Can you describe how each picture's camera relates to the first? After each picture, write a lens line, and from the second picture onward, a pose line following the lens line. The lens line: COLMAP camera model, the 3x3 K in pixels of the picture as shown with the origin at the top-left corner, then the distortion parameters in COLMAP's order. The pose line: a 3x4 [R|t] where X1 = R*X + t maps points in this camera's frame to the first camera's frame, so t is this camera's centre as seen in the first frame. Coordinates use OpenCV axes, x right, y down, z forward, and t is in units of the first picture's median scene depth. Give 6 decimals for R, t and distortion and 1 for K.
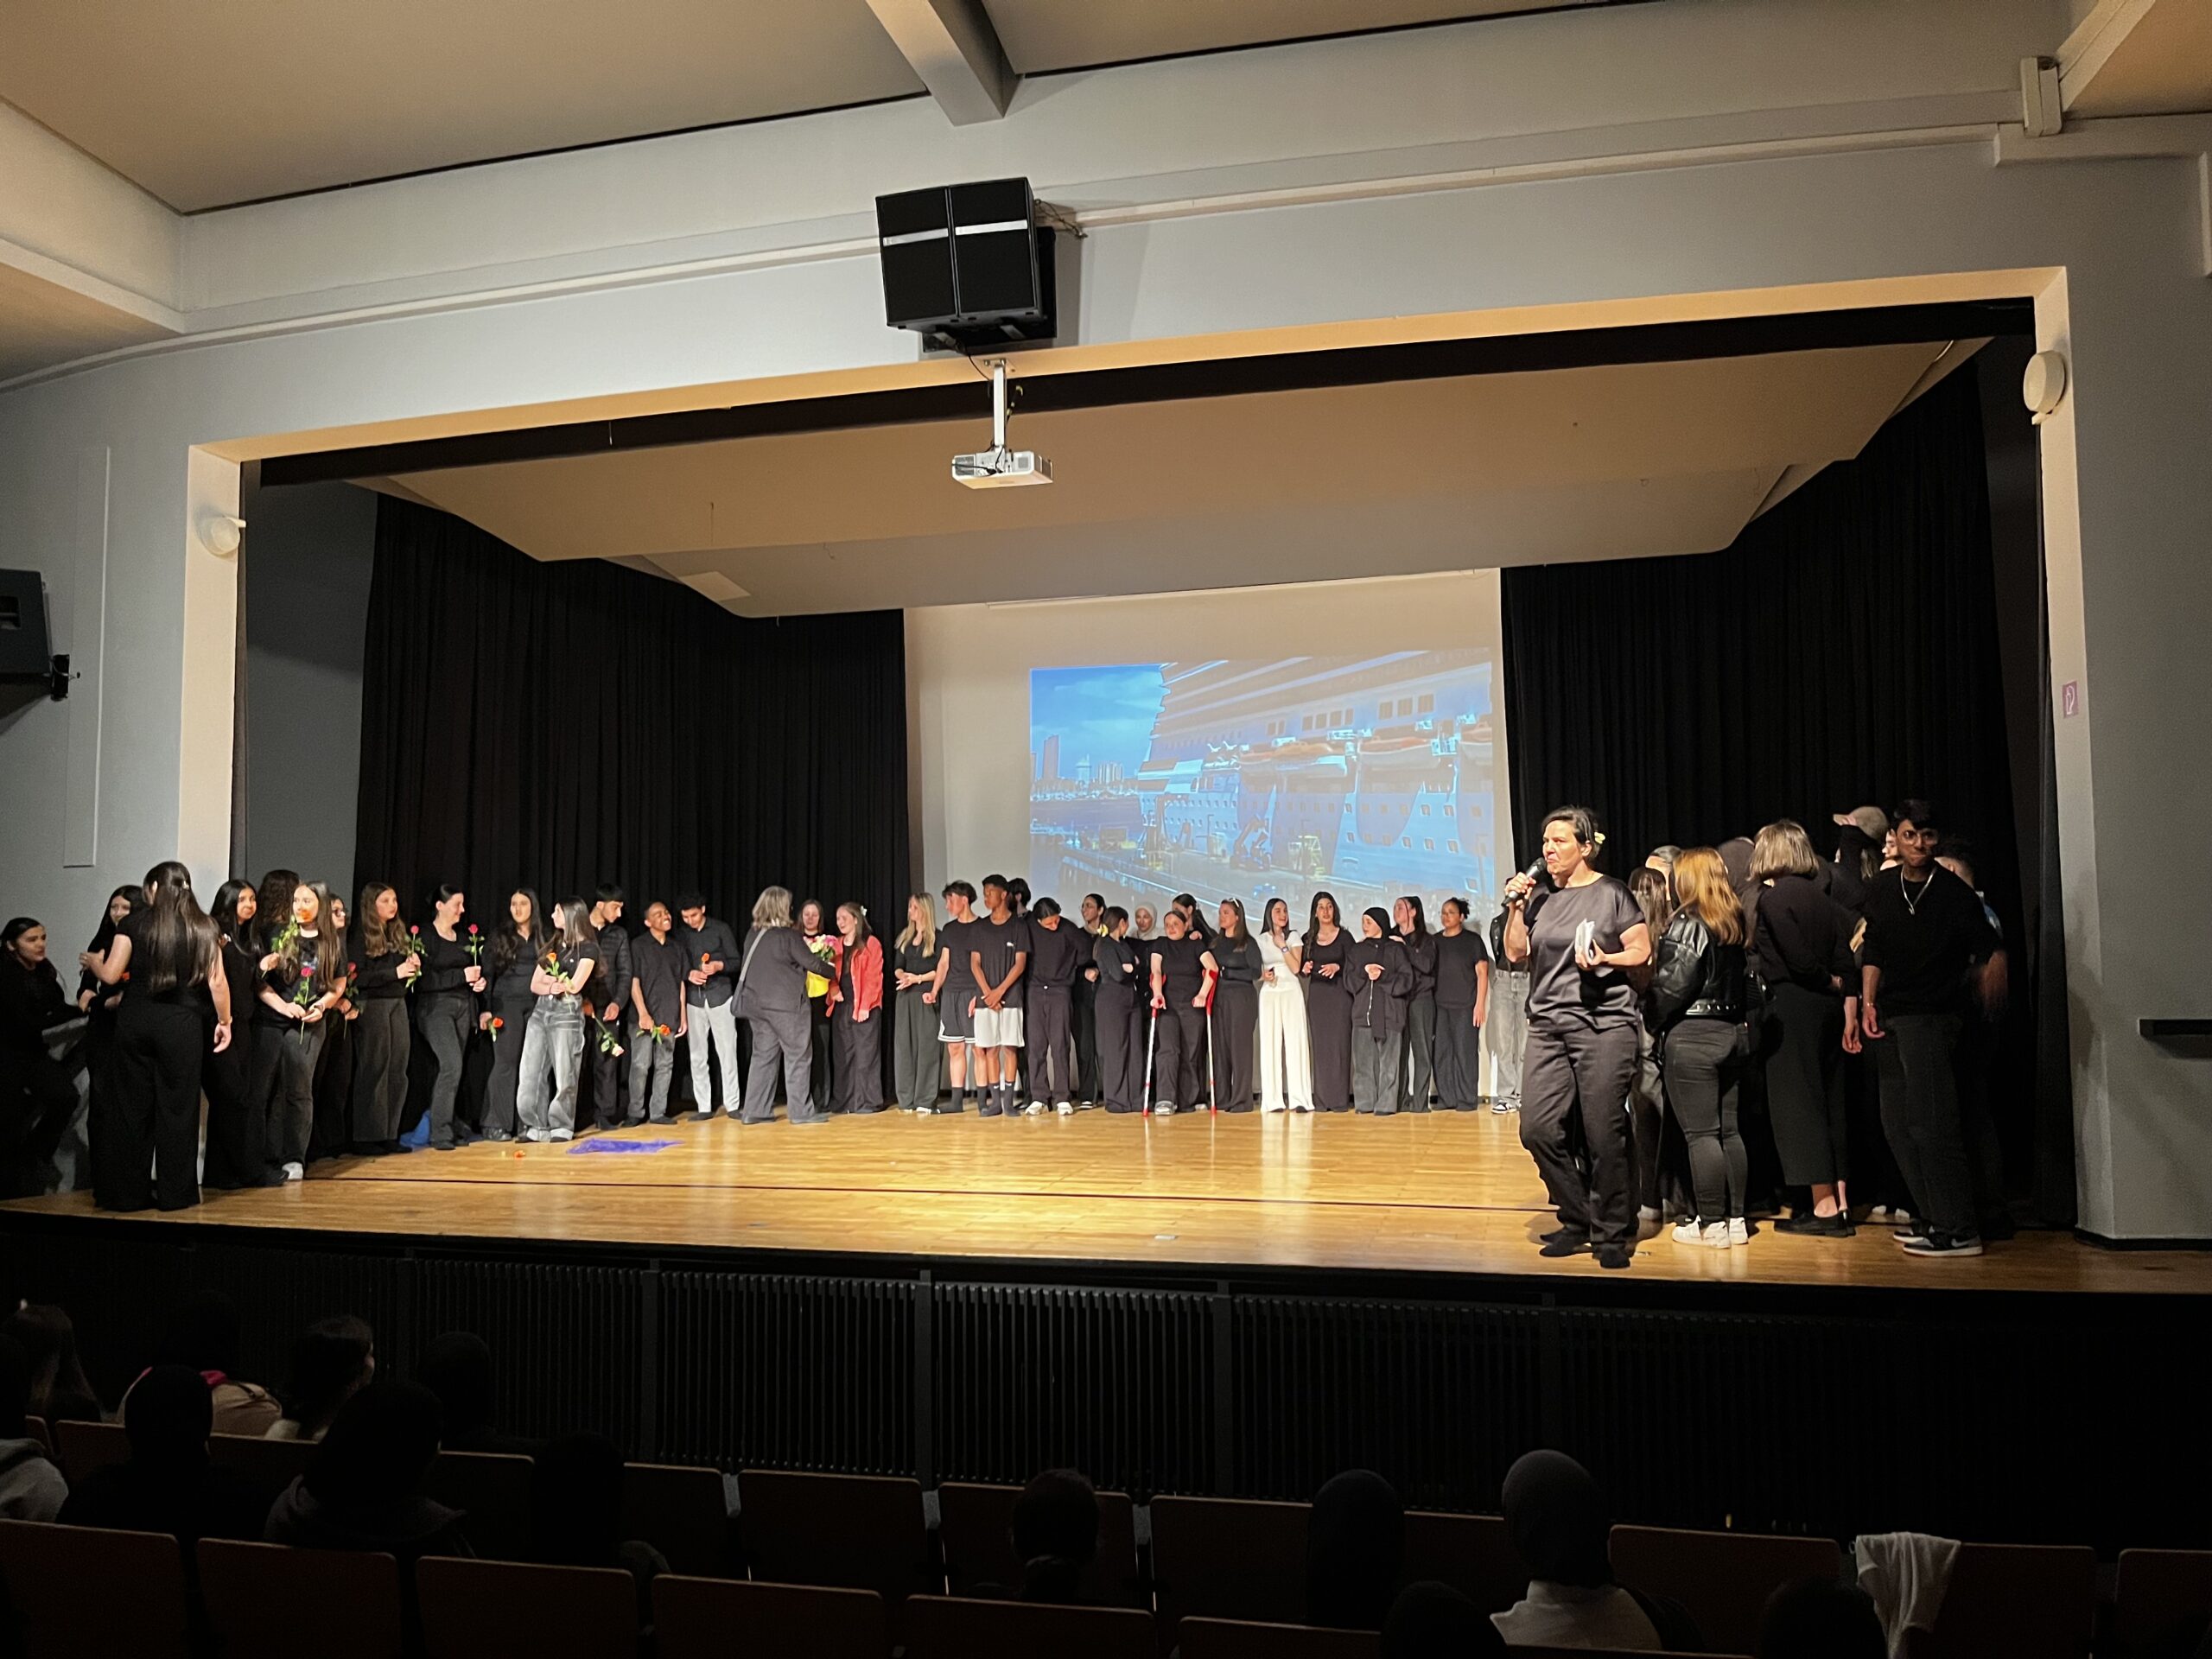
lens RADIAL K [[1685.7, 0, 1106.0], [0, 1685.7, 829.5], [0, 0, 1]] dist [-0.002195, -0.003863]
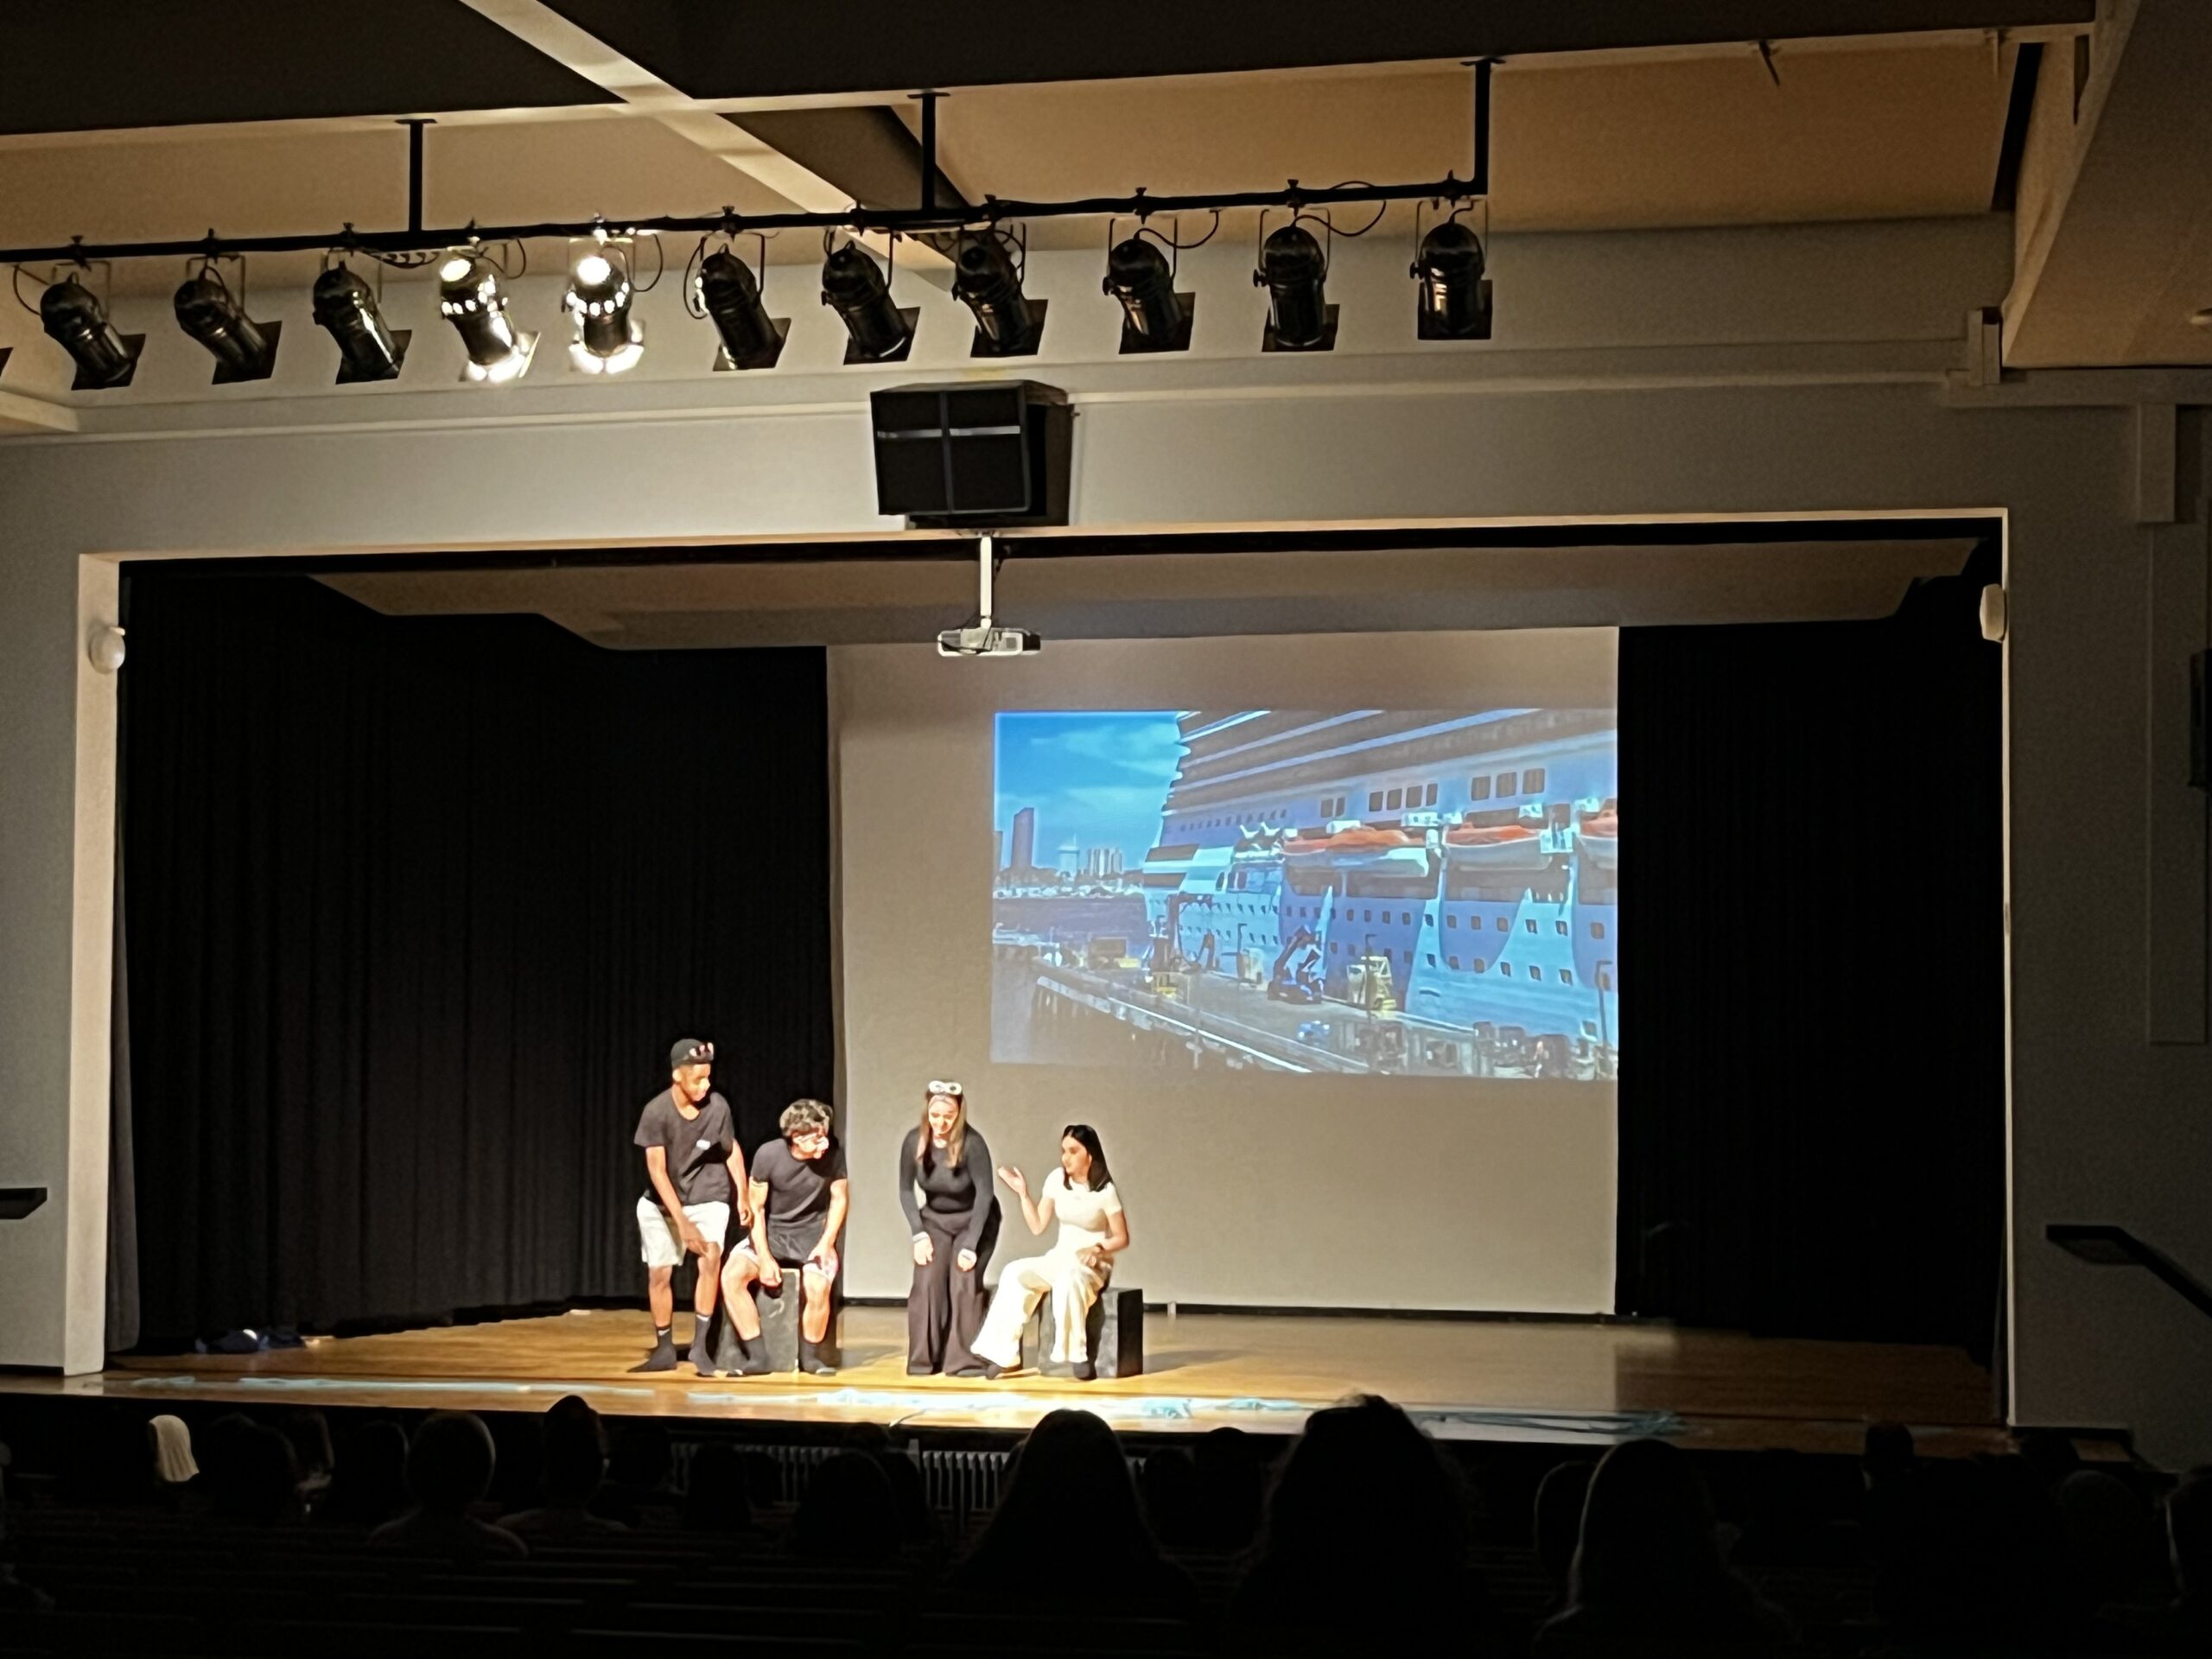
lens RADIAL K [[4043.9, 0, 1106.0], [0, 4043.9, 829.5], [0, 0, 1]] dist [-0.024098, 0.013531]
pose [[0.999905, 0.013384, -0.003231, 0.008556], [-0.013306, 0.999650, 0.022884, -0.090211], [0.003536, -0.022839, 0.999733, -0.755759]]
